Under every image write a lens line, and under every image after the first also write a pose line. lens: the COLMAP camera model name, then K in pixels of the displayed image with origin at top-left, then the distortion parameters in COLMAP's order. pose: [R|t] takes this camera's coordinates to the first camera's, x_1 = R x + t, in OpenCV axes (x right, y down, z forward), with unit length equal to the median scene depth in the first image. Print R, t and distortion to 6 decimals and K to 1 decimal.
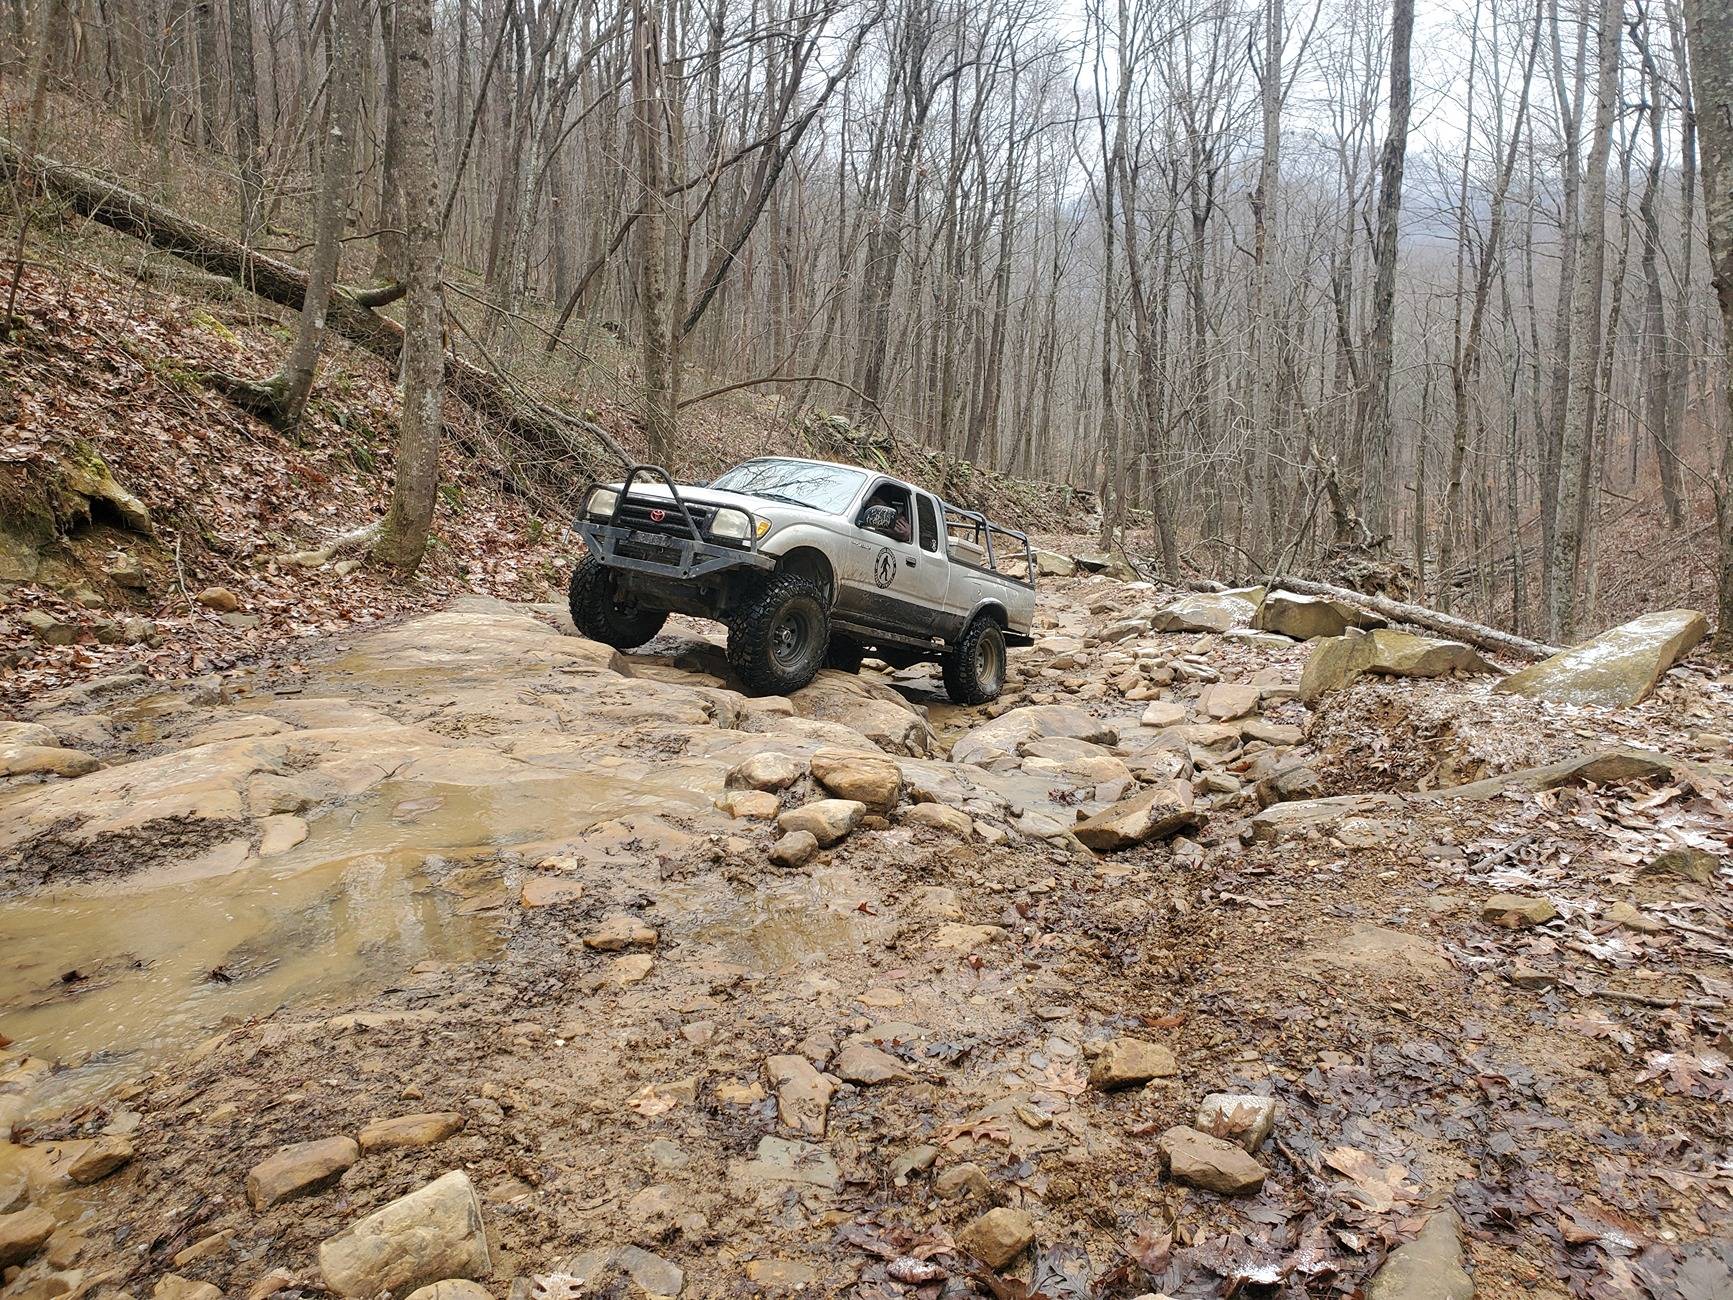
lens RADIAL K [[1377.3, 0, 836.8], [0, 1377.3, 602.4], [0, 0, 1]] dist [0.015795, 0.004228]
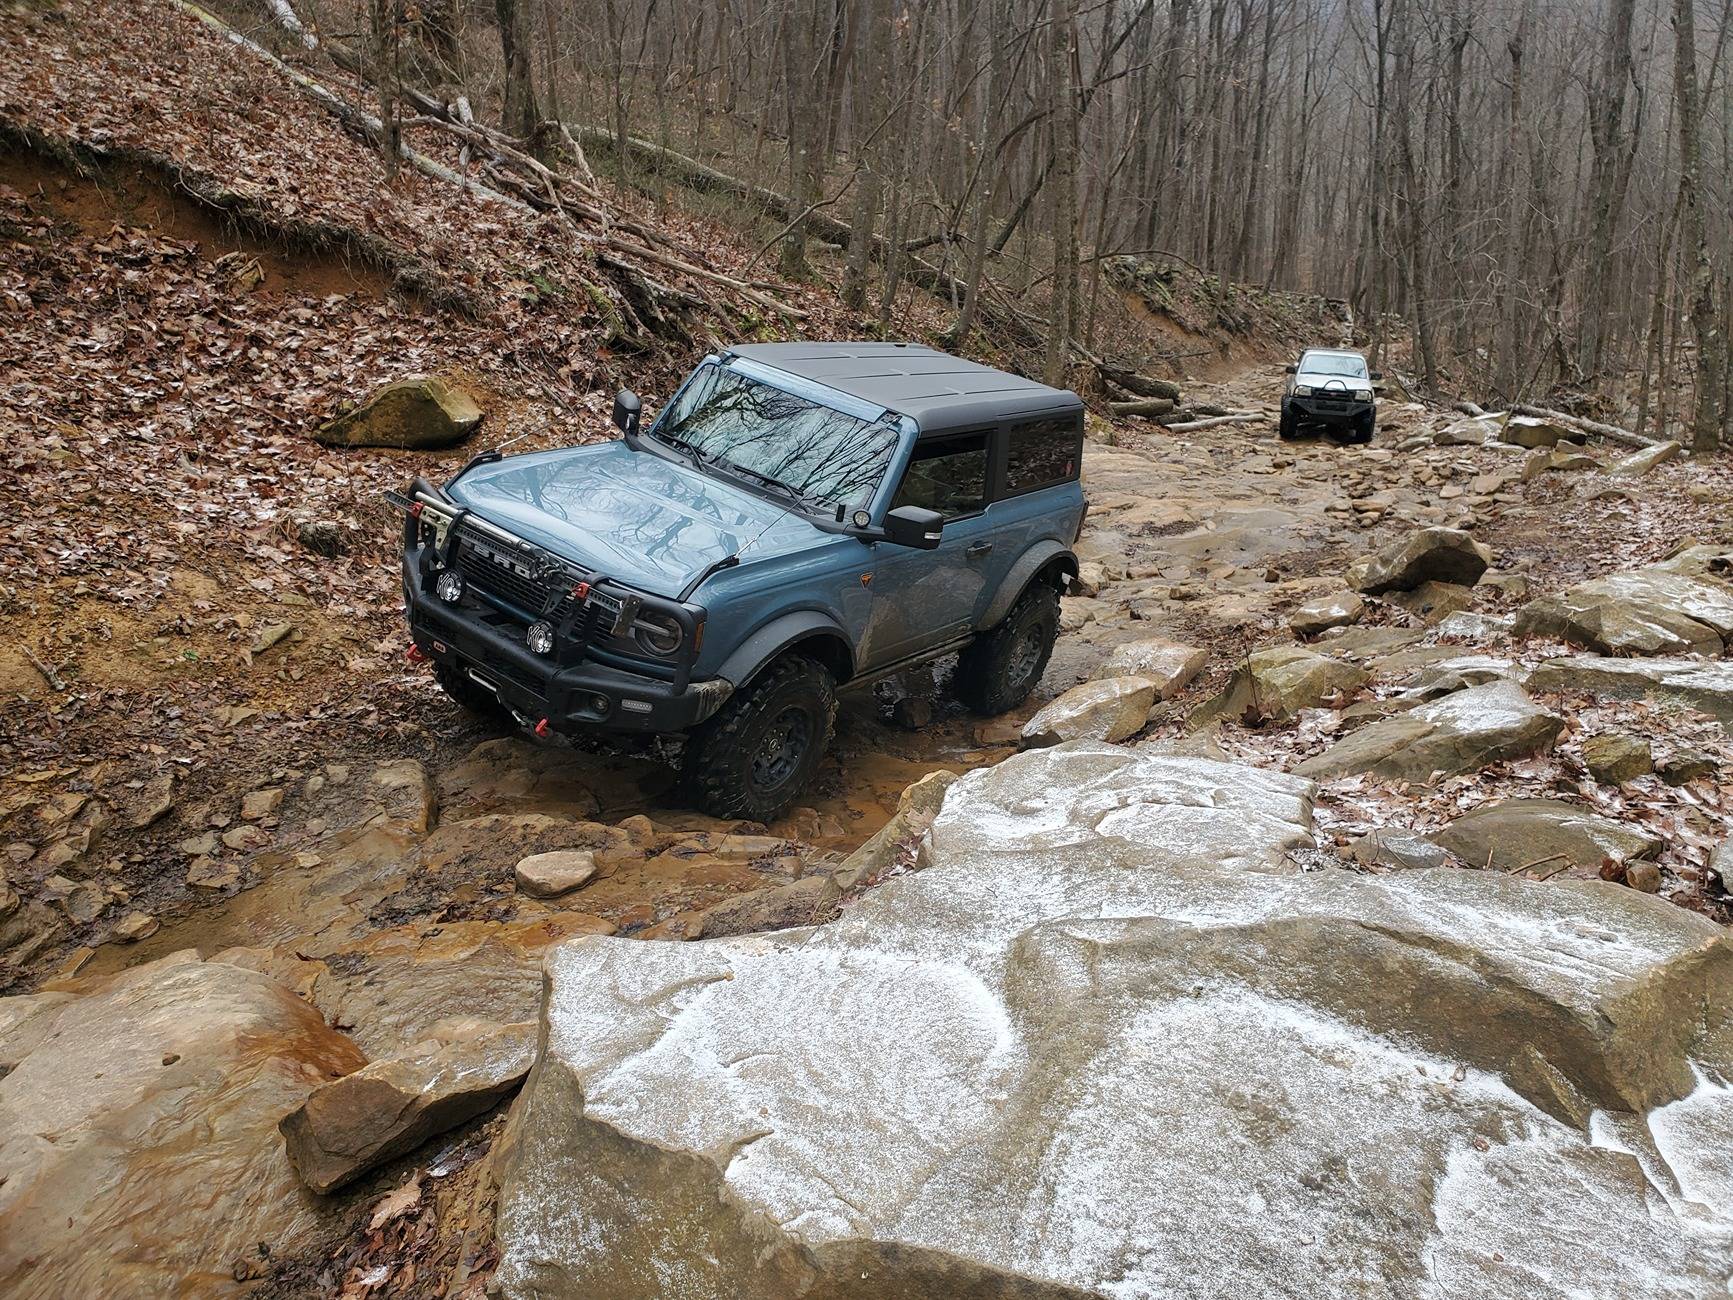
lens RADIAL K [[1377.3, 0, 857.3], [0, 1377.3, 617.1], [0, 0, 1]] dist [0.015795, 0.004228]
pose [[0.990095, -0.015197, -0.139576, -0.214650], [0.035745, 0.988650, 0.145920, -0.039533], [0.135775, -0.149464, 0.979401, -0.699670]]
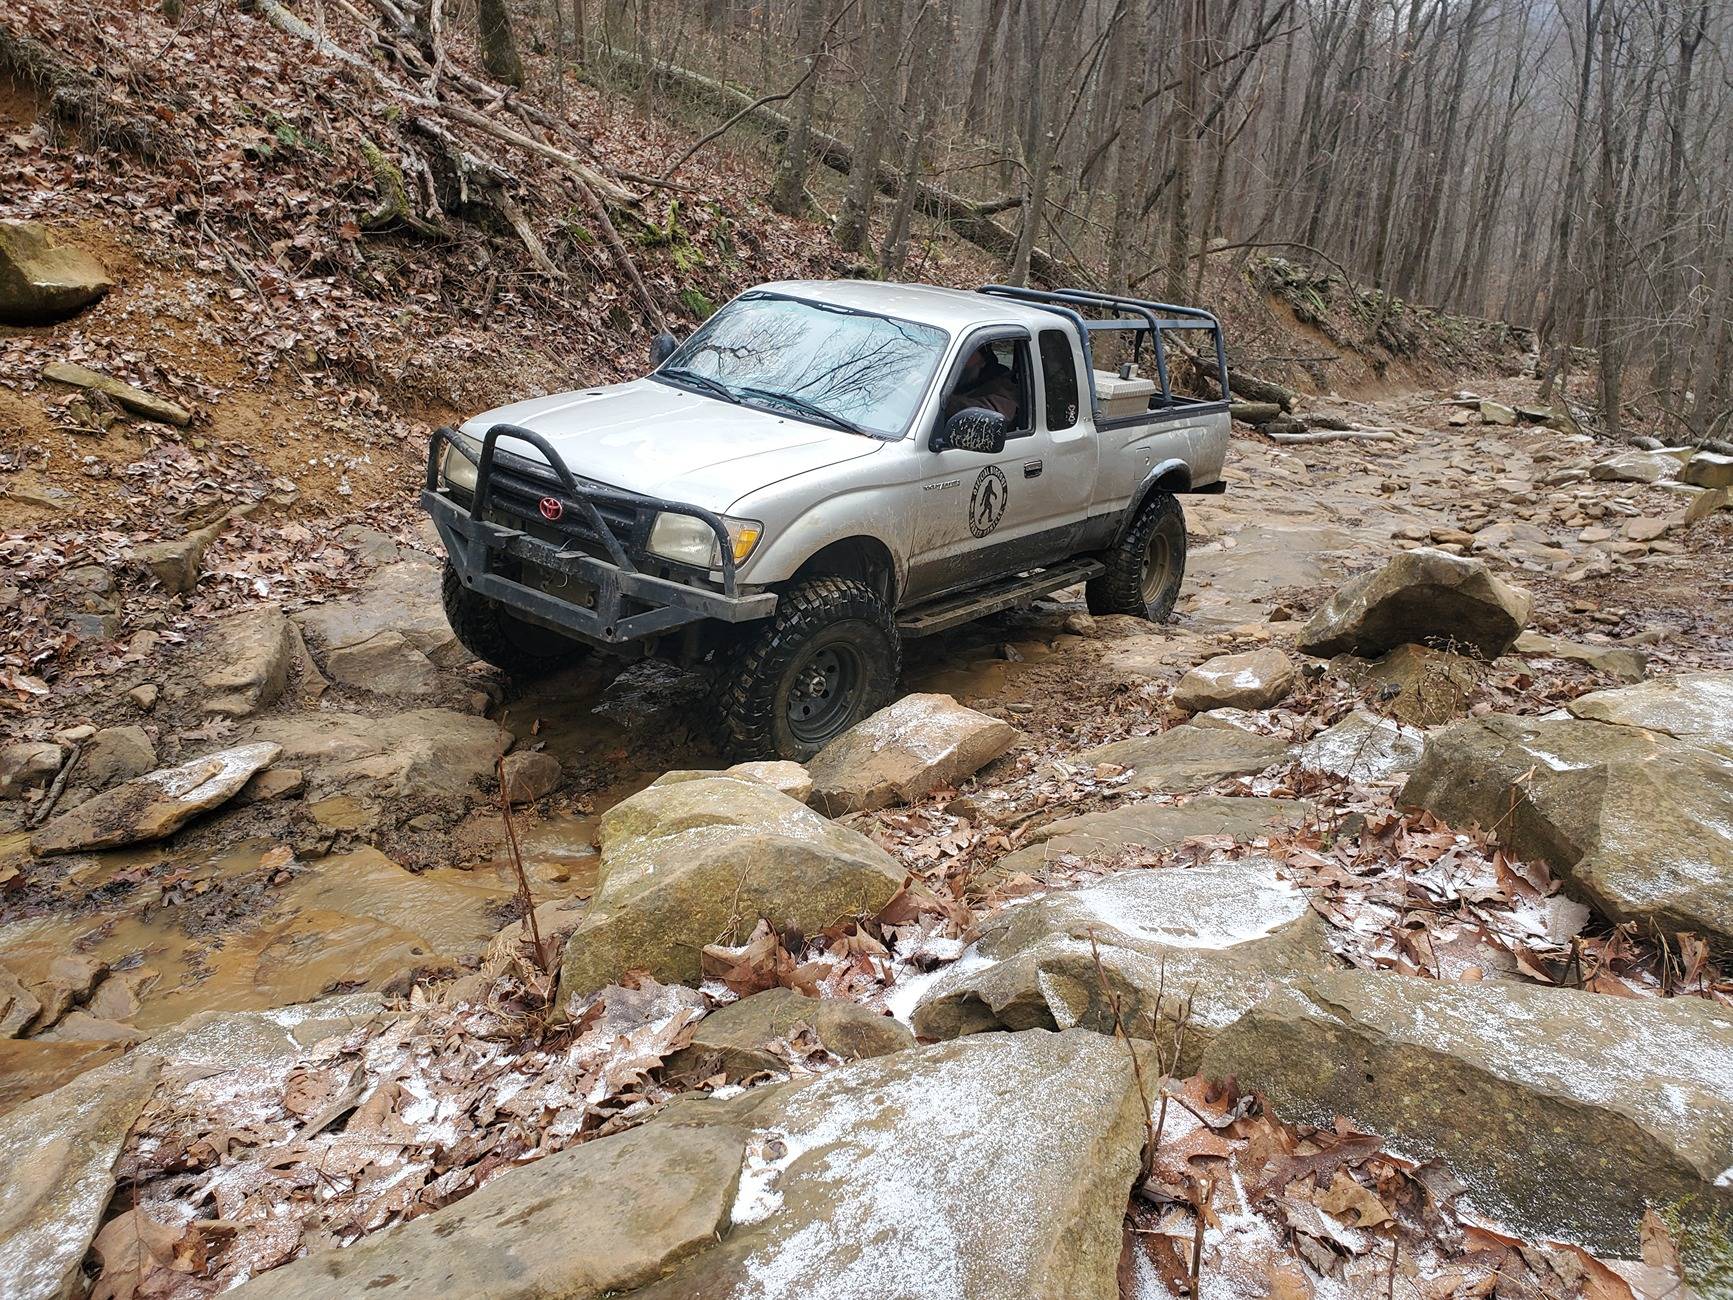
lens RADIAL K [[1377.3, 0, 822.8], [0, 1377.3, 597.5], [0, 0, 1]] dist [0.015795, 0.004228]
pose [[0.961629, 0.074511, -0.264042, -0.117963], [-0.040221, 0.990303, 0.132977, -0.013519], [0.271390, -0.117254, 0.955300, -0.475075]]
